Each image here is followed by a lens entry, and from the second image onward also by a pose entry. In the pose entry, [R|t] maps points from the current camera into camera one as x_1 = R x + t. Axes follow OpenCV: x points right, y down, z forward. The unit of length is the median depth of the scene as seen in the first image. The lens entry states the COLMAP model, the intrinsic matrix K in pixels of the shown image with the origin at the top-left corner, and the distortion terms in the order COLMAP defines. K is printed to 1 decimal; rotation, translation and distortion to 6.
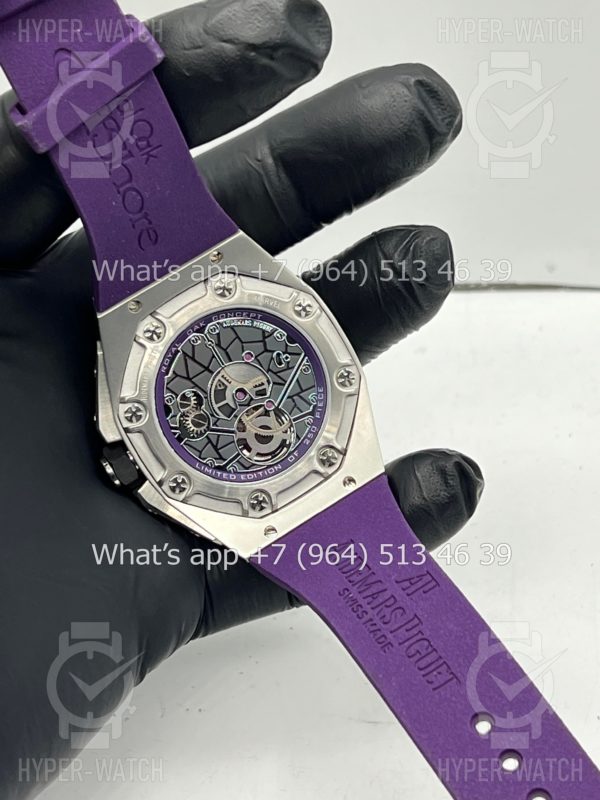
lens RADIAL K [[1917.2, 0, 300.2], [0, 1917.2, 400.4], [0, 0, 1]] dist [0.229724, 0.000000]
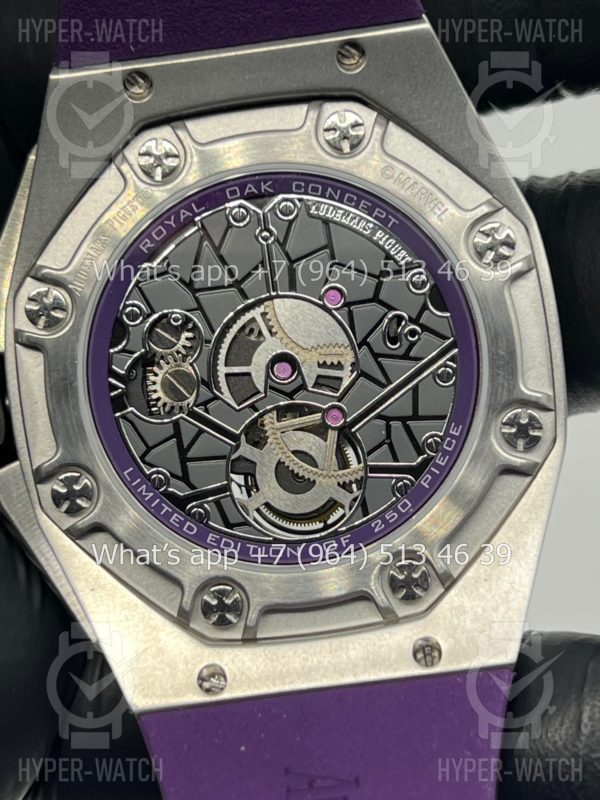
lens RADIAL K [[1917.2, 0, 299.8], [0, 1917.2, 399.1], [0, 0, 1]] dist [0.229724, 0.000000]
pose [[0.888618, 0.388692, -0.243467, 0.083500], [-0.402787, 0.915250, -0.008927, 0.006148], [0.219363, 0.105998, 0.969868, 0.569625]]
